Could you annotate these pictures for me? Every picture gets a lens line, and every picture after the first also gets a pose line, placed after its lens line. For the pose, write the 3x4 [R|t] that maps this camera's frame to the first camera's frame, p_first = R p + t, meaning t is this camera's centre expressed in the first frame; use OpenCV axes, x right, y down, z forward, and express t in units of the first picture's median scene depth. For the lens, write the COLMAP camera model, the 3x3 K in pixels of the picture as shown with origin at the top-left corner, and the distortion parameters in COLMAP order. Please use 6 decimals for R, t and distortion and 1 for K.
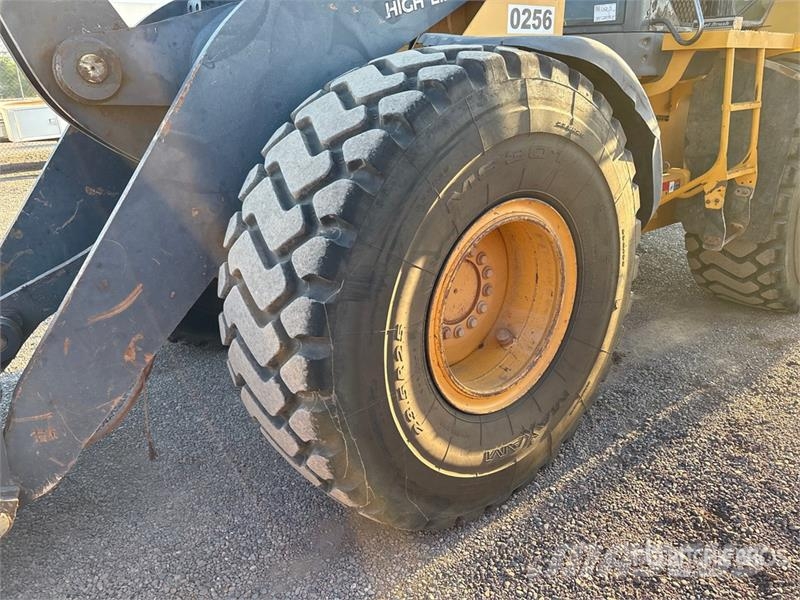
lens RADIAL K [[603.4, 0, 402.0], [0, 603.4, 296.3], [0, 0, 1]] dist [0.041409, -0.047308]
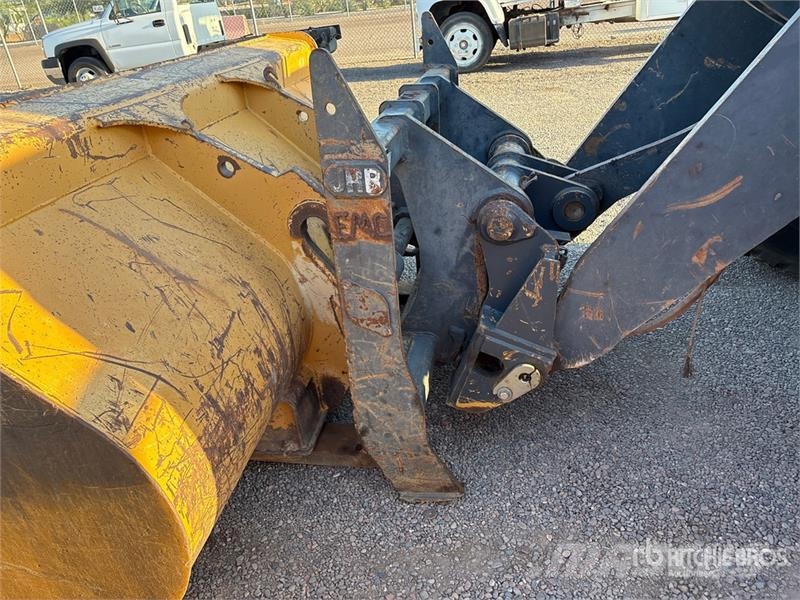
lens RADIAL K [[603.4, 0, 402.0], [0, 603.4, 296.3], [0, 0, 1]] dist [0.041409, -0.047308]
pose [[0.627495, 0.309365, -0.714524, -0.078116], [-0.187137, 0.950701, 0.247278, 0.015048], [0.755798, -0.021451, 0.654454, 0.113502]]
